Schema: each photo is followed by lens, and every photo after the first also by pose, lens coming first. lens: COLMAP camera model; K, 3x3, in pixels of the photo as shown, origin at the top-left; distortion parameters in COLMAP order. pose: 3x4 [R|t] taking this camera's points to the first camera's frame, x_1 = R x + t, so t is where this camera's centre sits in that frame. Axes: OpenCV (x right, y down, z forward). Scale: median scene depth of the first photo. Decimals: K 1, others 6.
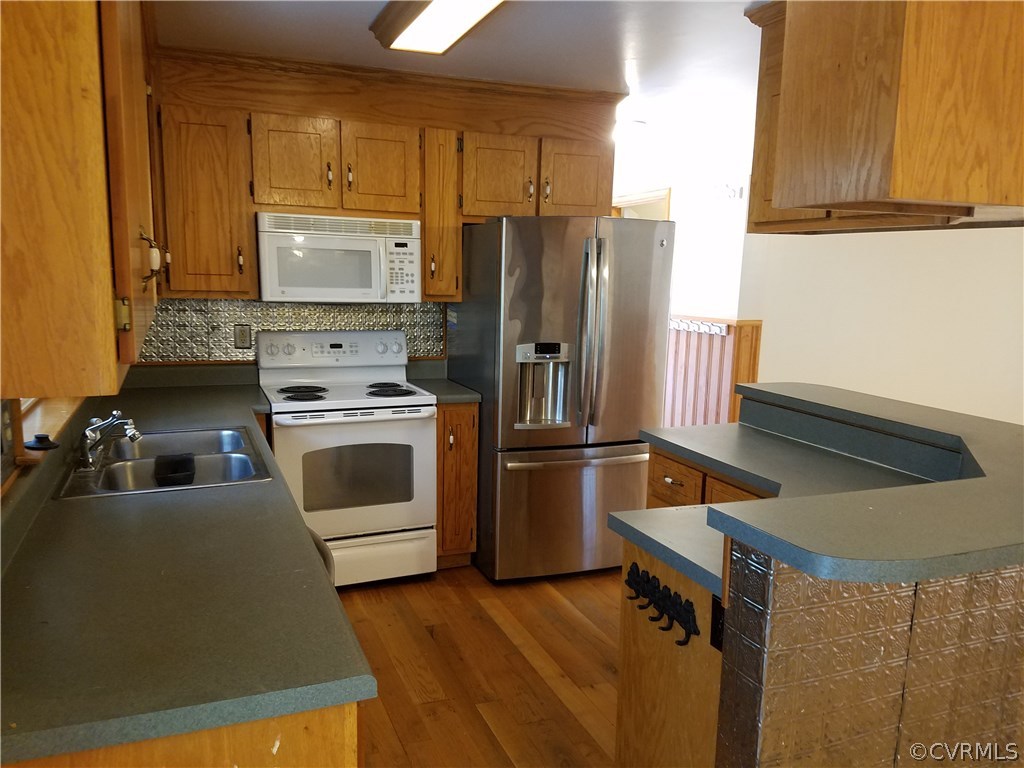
lens RADIAL K [[776.3, 0, 511.0], [0, 776.3, 383.6], [0, 0, 1]] dist [0.035903, -0.016463]
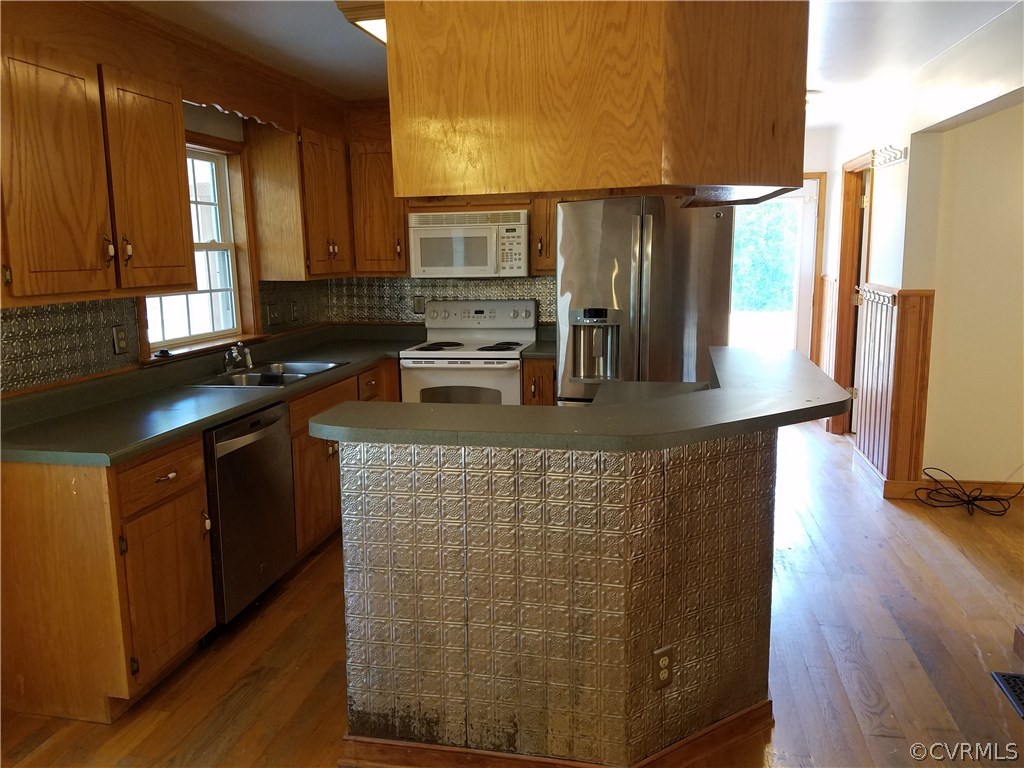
lens RADIAL K [[776.3, 0, 510.2], [0, 776.3, 384.5], [0, 0, 1]] dist [0.035903, -0.016463]
pose [[0.836185, 0.056718, -0.545506, 0.558185], [-0.042081, 0.998341, 0.039296, 0.019629], [0.546830, -0.009903, 0.837185, -0.044670]]
